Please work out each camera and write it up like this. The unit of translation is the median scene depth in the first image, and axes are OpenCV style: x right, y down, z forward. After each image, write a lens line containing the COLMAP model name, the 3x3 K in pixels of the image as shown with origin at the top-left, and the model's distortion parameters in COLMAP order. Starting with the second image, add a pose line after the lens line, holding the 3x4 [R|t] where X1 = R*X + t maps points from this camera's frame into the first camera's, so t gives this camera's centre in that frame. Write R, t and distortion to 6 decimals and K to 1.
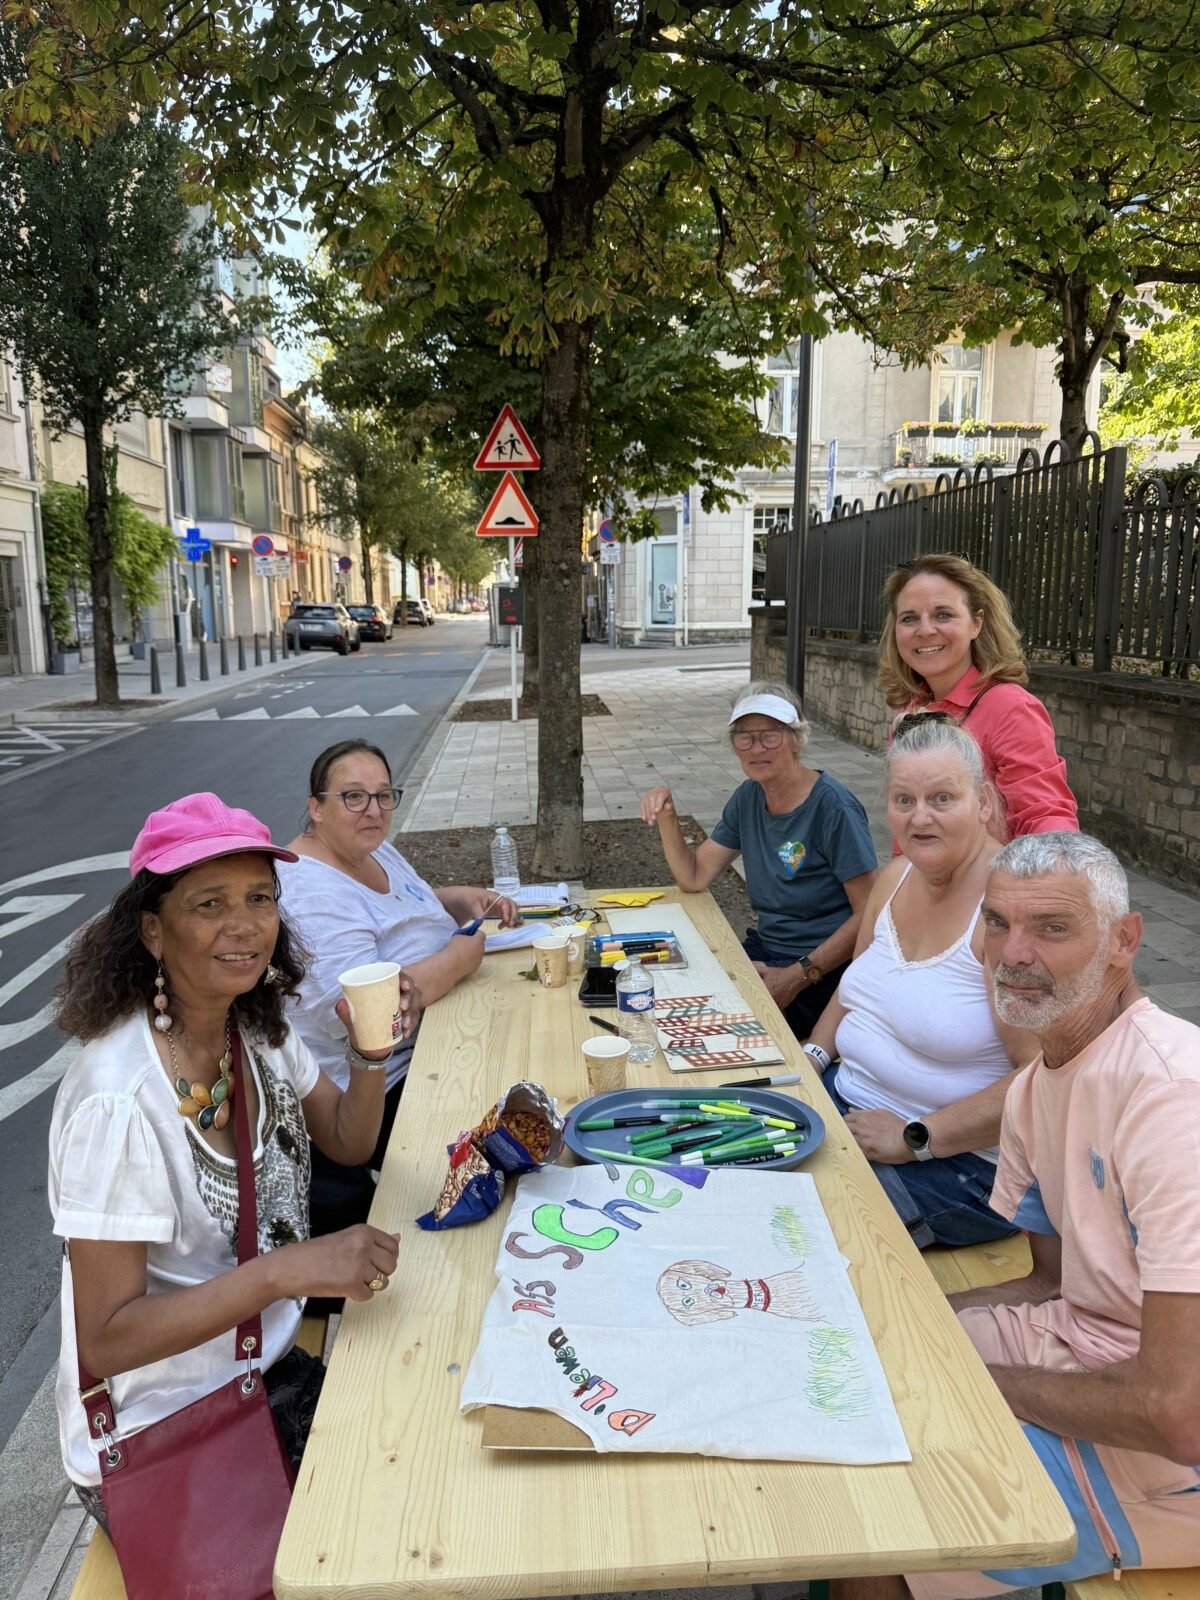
lens RADIAL K [[1138.0, 0, 568.4], [0, 1138.0, 809.4], [0, 0, 1]] dist [0.035374, -0.044301]
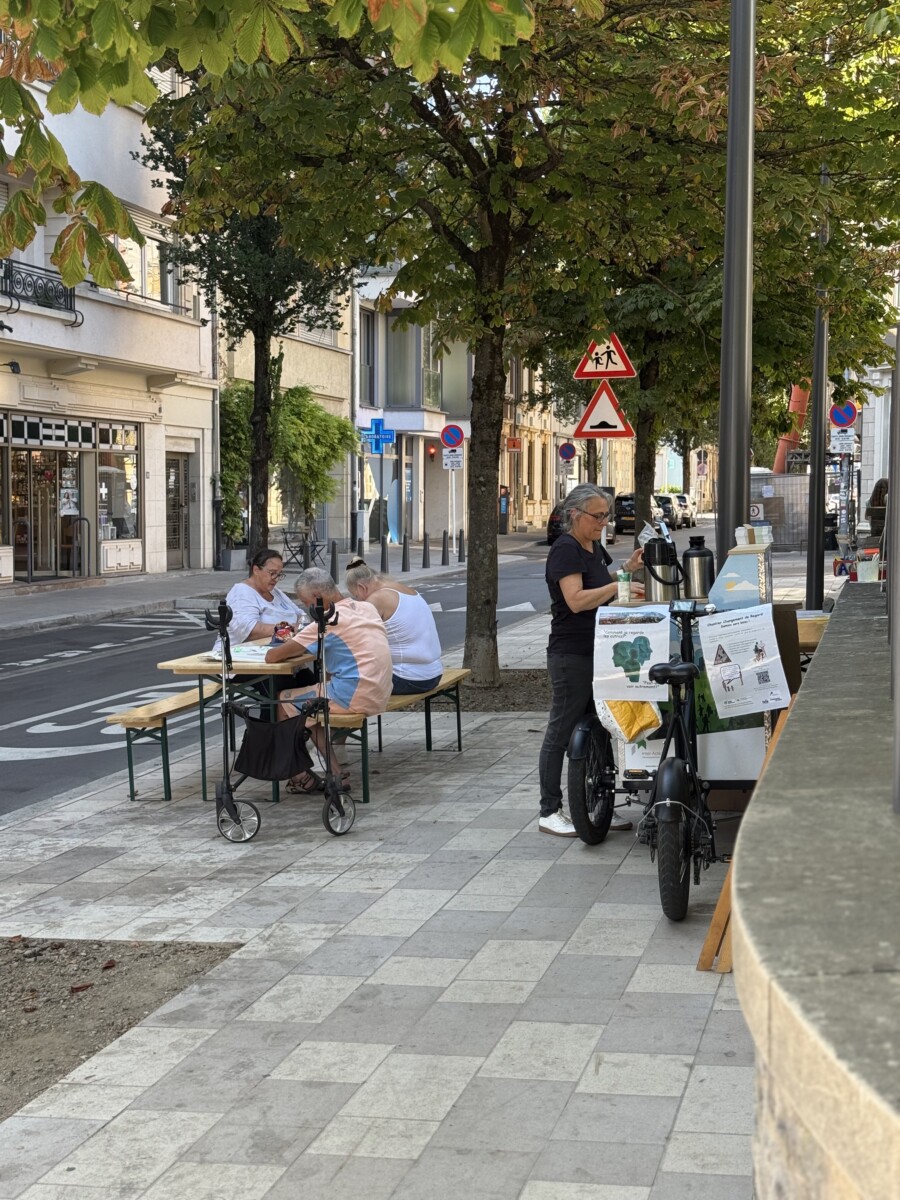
lens RADIAL K [[1762.7, 0, 452.4], [0, 1762.7, 605.6], [0, 0, 1]] dist [0.237205, 0.000000]
pose [[0.951665, 0.023010, -0.306275, 0.212705], [-0.059113, 0.992268, -0.109129, 0.068298], [0.301396, 0.121959, 0.945667, -0.386256]]
